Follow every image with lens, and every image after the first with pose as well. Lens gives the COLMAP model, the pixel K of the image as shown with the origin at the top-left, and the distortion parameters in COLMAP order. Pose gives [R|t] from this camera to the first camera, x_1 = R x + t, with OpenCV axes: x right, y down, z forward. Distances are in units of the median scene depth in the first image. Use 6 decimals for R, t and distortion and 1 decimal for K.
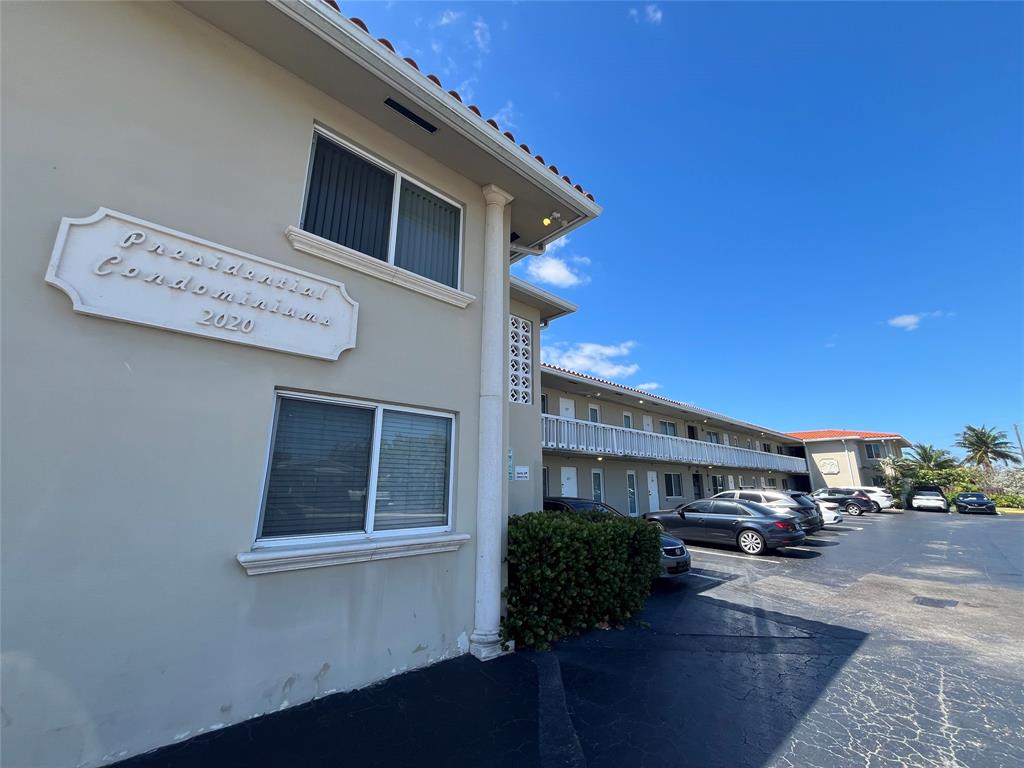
lens RADIAL K [[413.8, 0, 513.8], [0, 413.8, 378.7], [0, 0, 1]] dist [-0.002707, -0.000322]
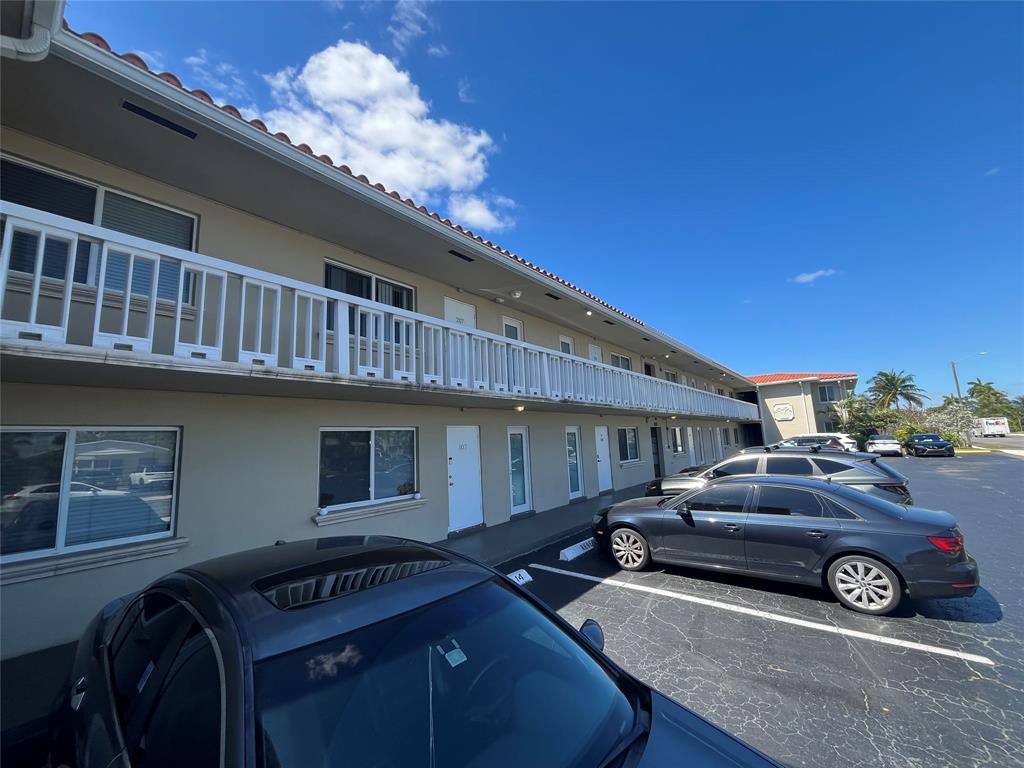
lens RADIAL K [[413.8, 0, 513.8], [0, 413.8, 378.7], [0, 0, 1]] dist [-0.002707, -0.000322]
pose [[0.988075, -0.026728, 0.151635, 0.097467], [0.012287, 0.995365, 0.095381, 0.084533], [-0.153482, -0.092380, 0.983824, 0.383967]]
